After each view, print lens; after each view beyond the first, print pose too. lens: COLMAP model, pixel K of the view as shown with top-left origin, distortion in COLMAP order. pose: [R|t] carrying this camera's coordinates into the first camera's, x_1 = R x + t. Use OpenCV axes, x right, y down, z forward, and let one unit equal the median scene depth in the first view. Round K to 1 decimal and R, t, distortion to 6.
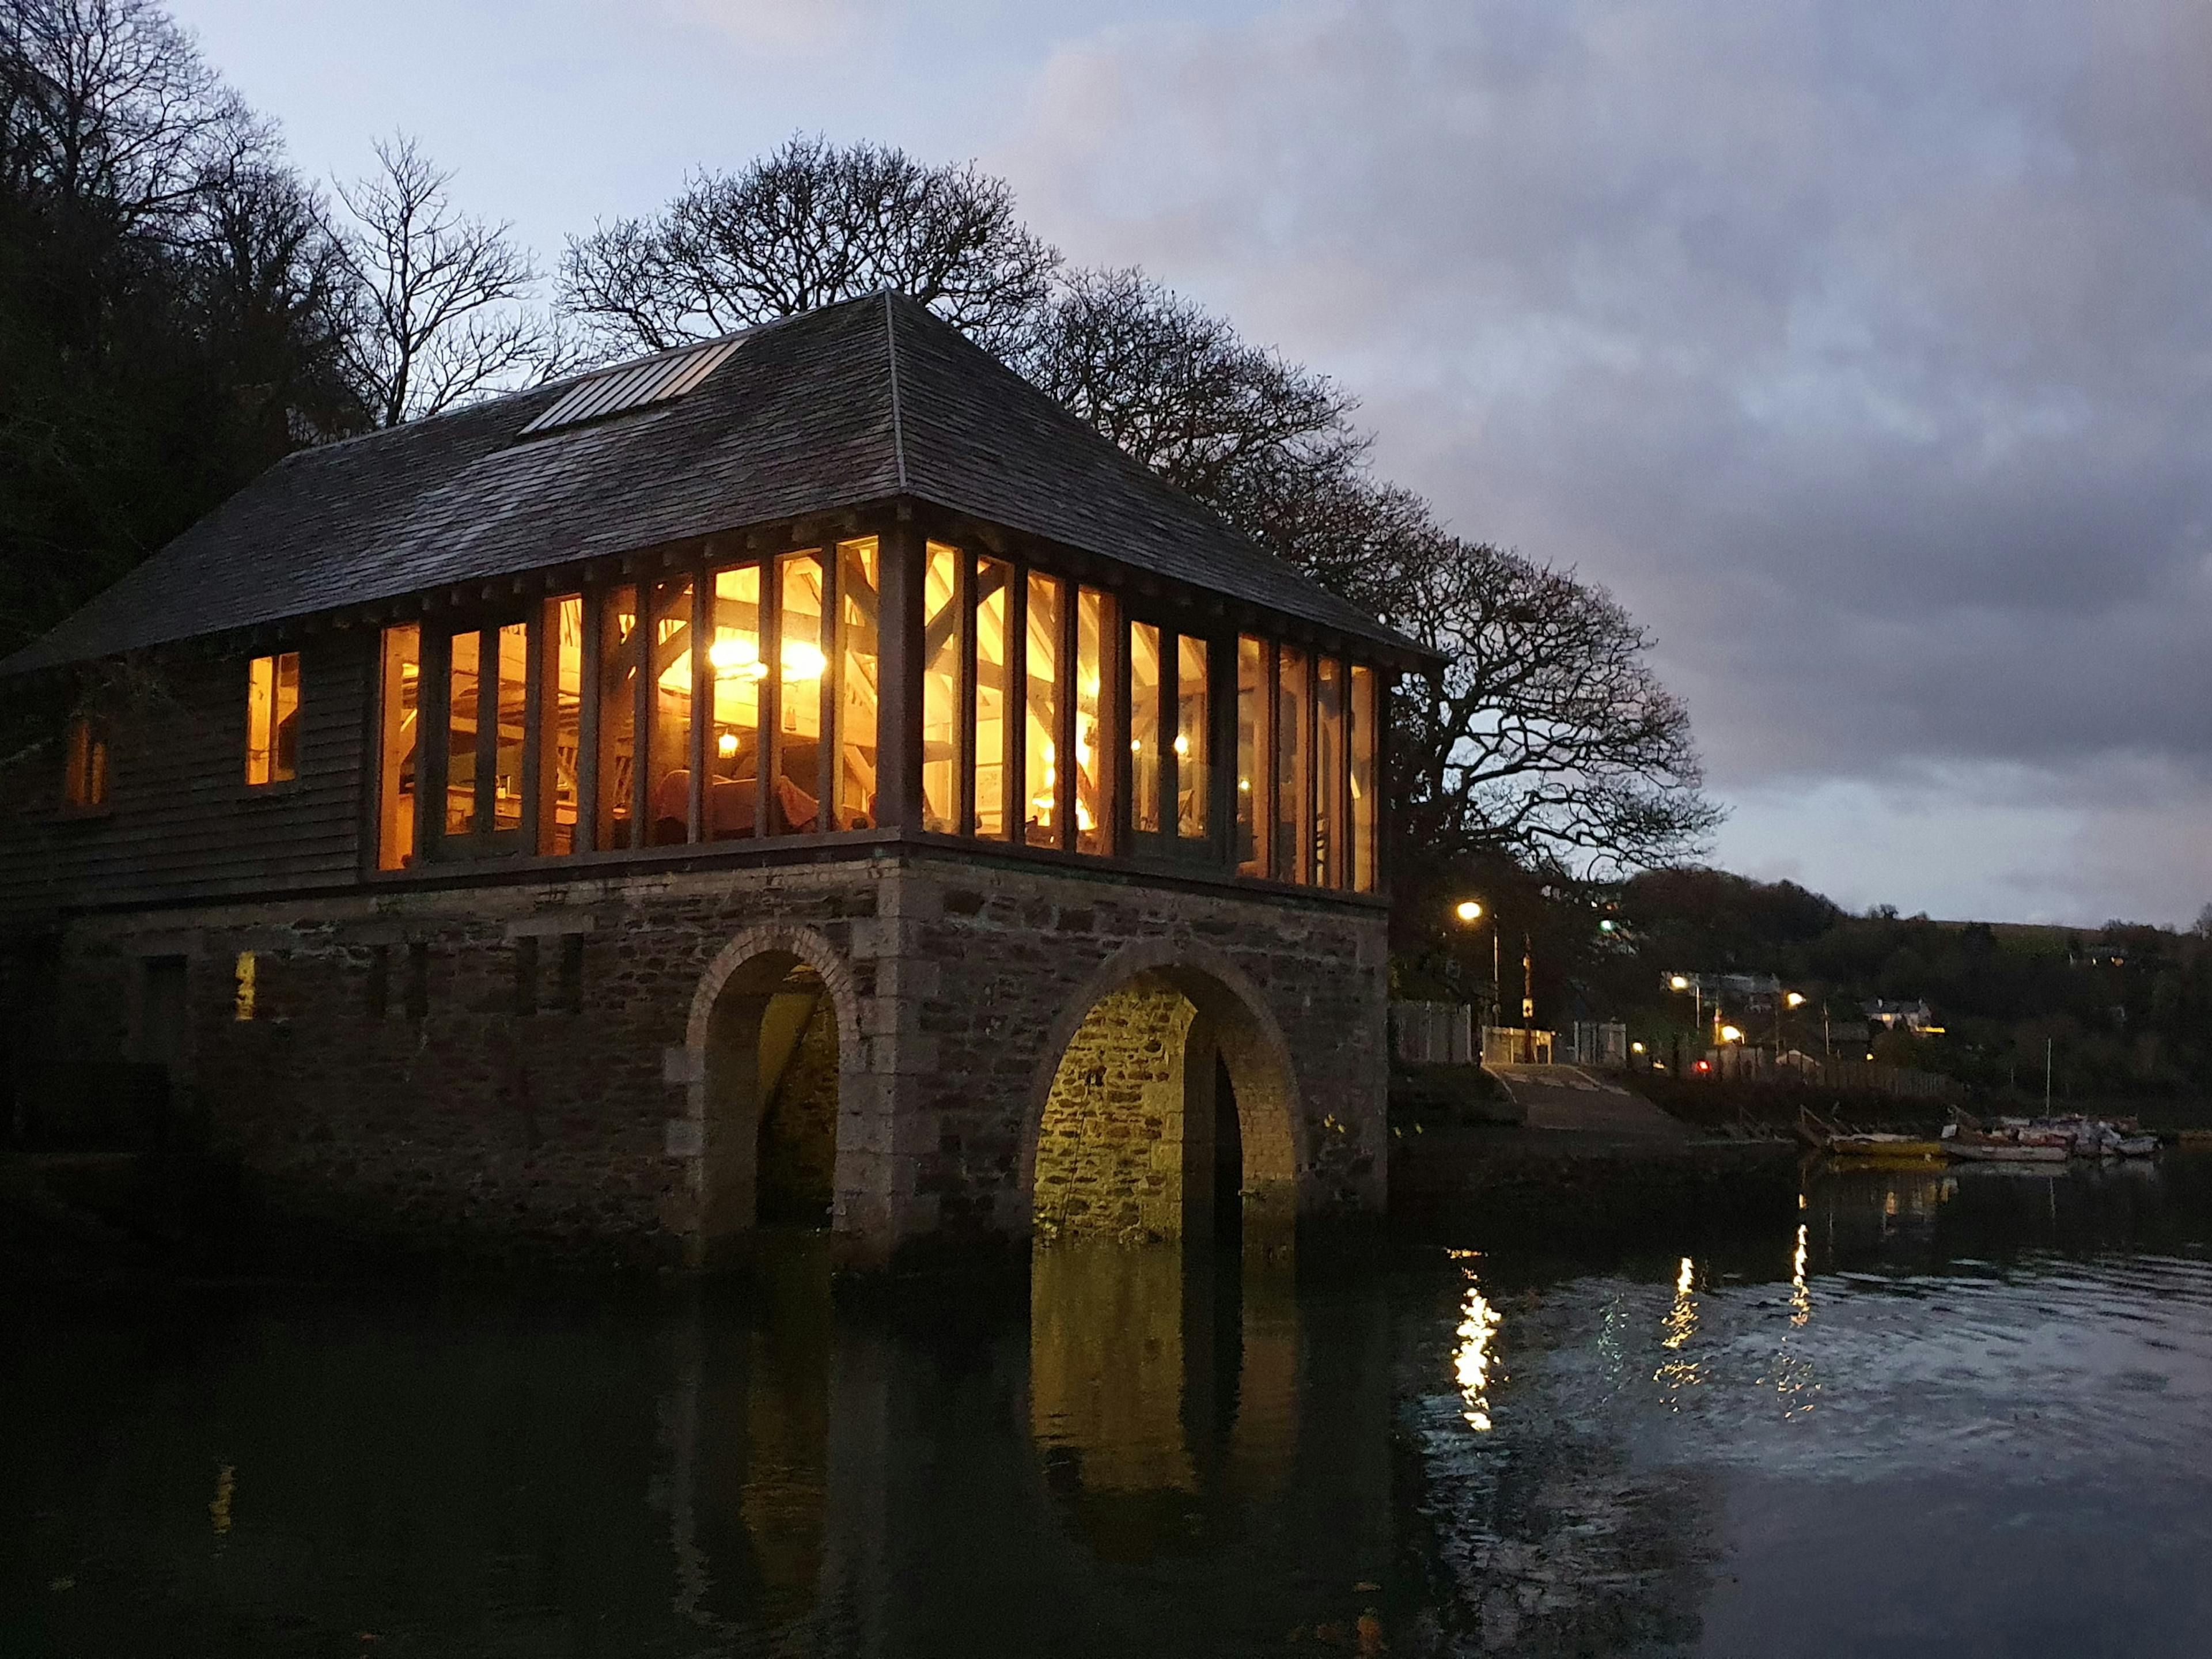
lens RADIAL K [[2262.1, 0, 1091.5], [0, 2262.1, 835.1], [0, 0, 1]] dist [0.089750, 0.000000]
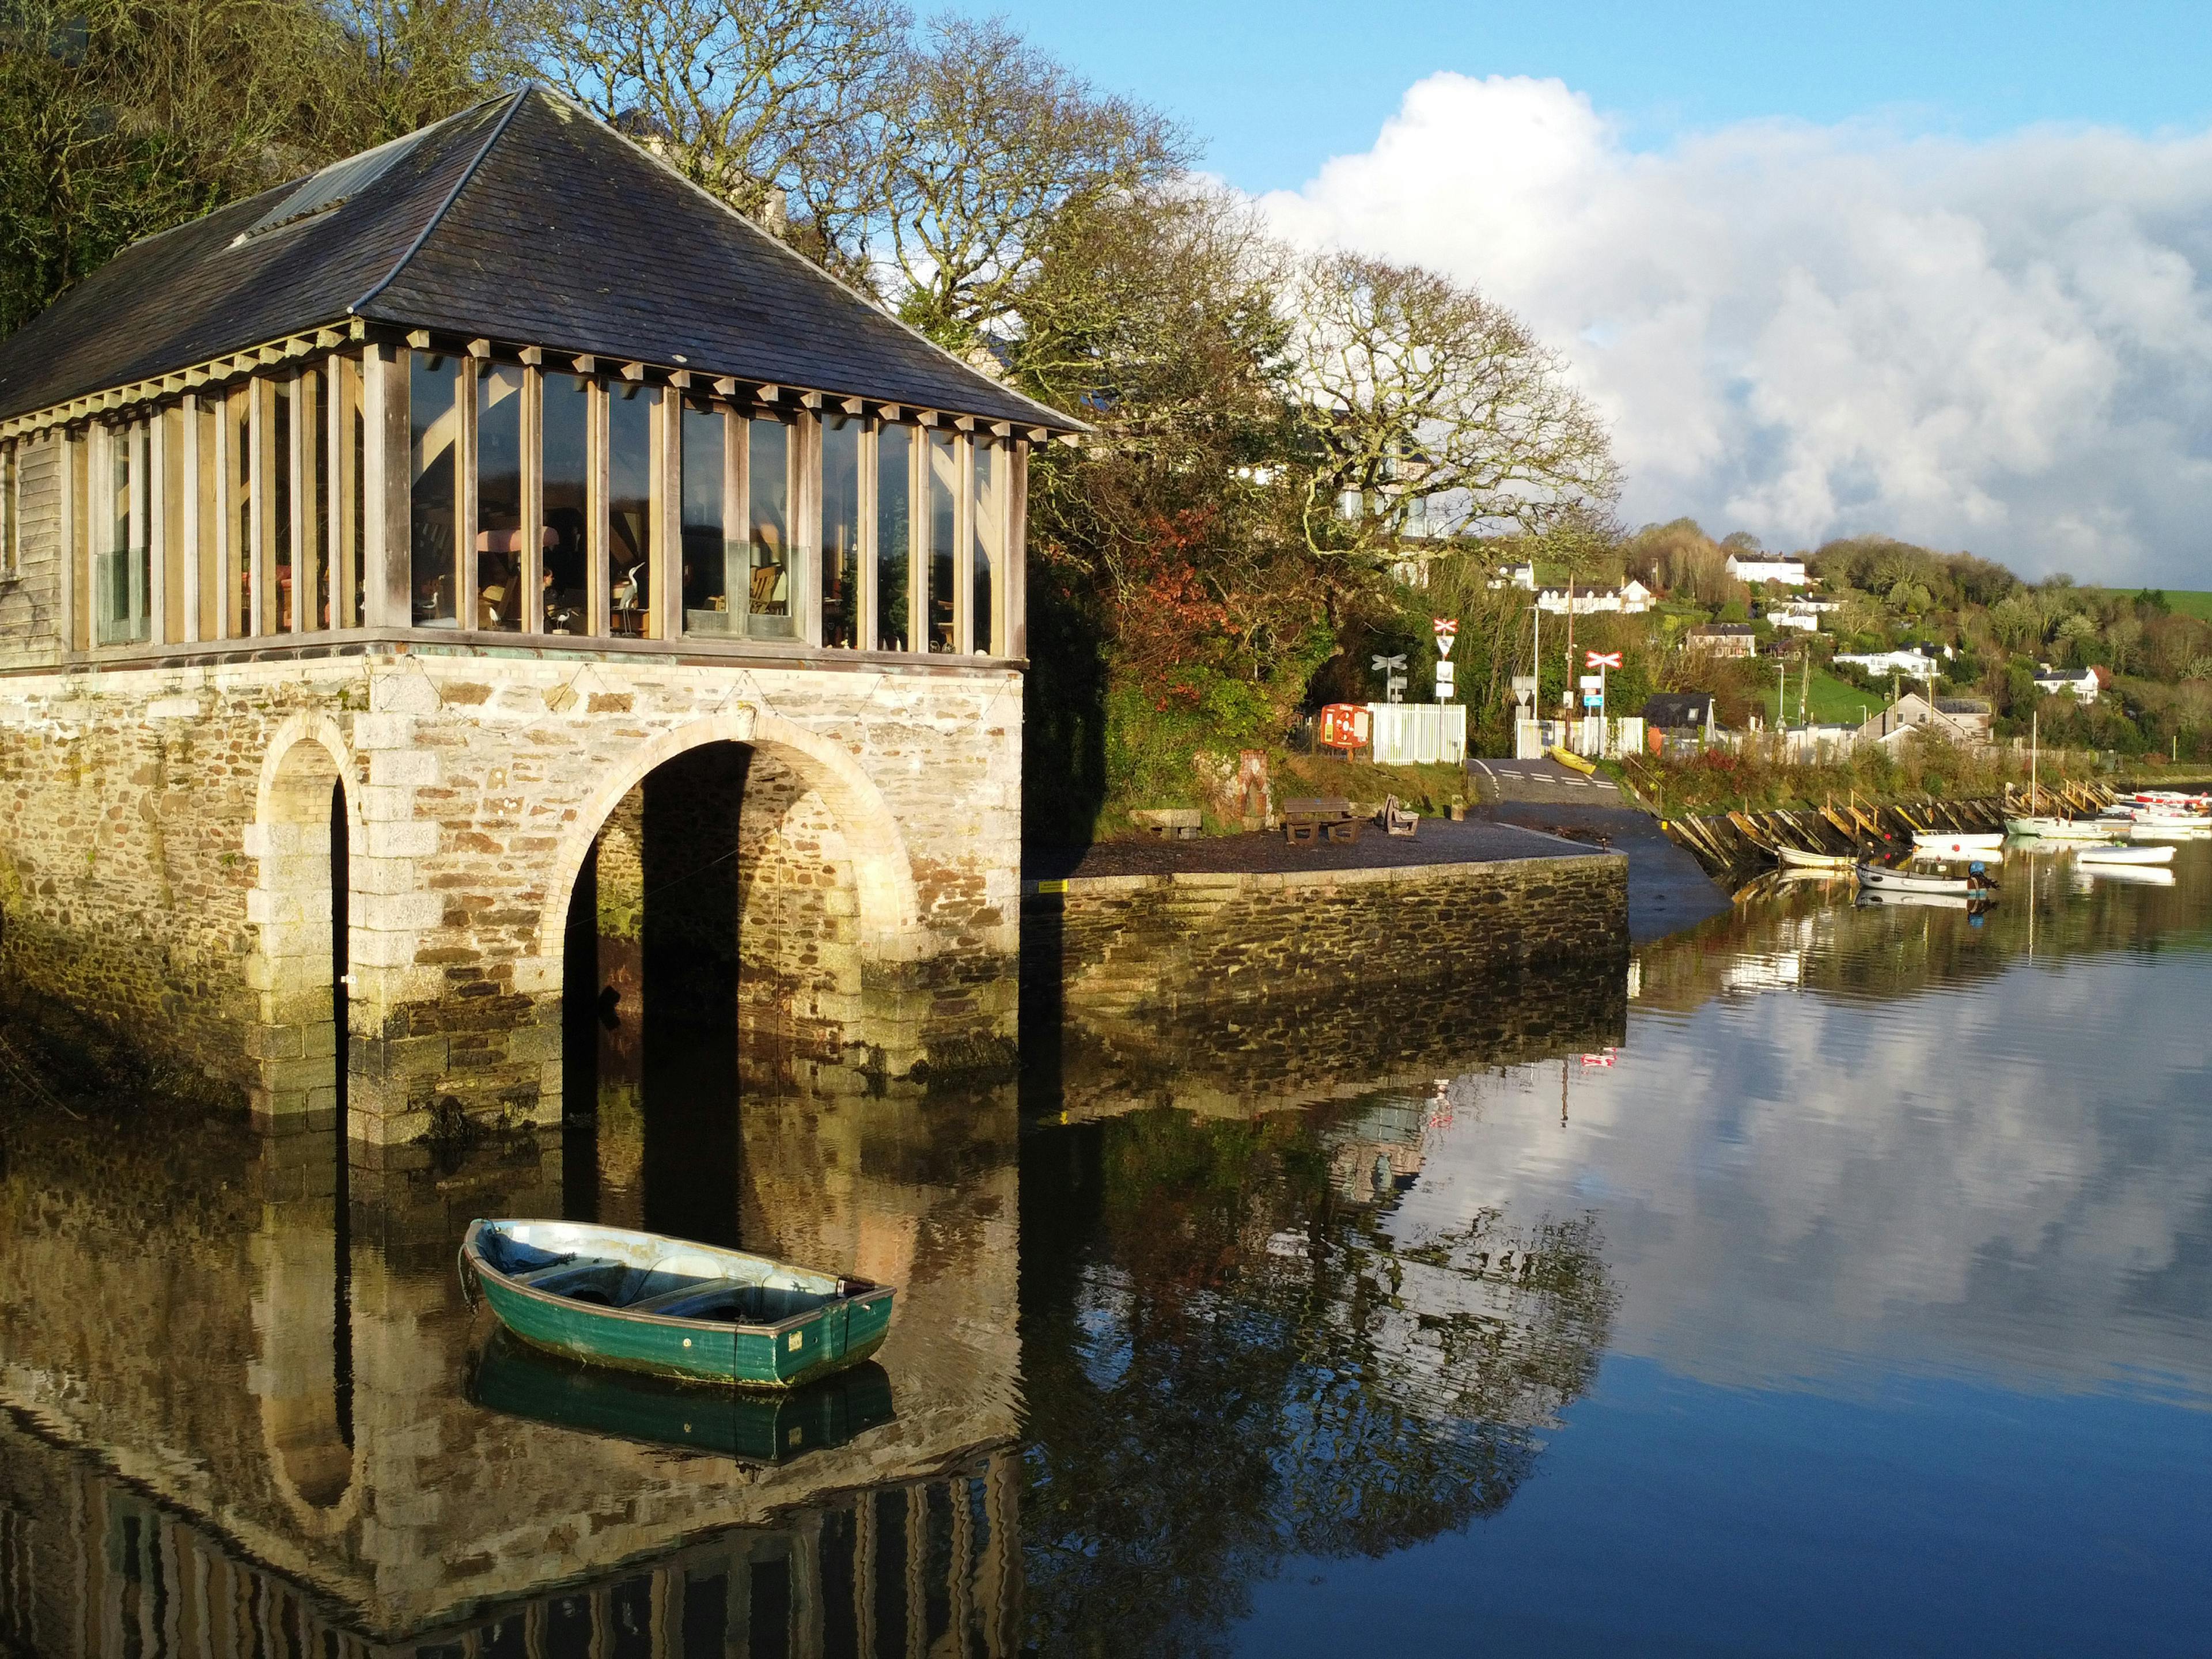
lens RADIAL K [[2147.3, 0, 1105.8], [0, 2147.3, 812.0], [0, 0, 1]] dist [-0.055126, 0.000000]
pose [[0.995643, -0.003569, -0.093176, 0.308180], [0.016266, 0.990593, 0.135874, -0.042505], [0.091814, -0.136798, 0.986335, 0.031641]]
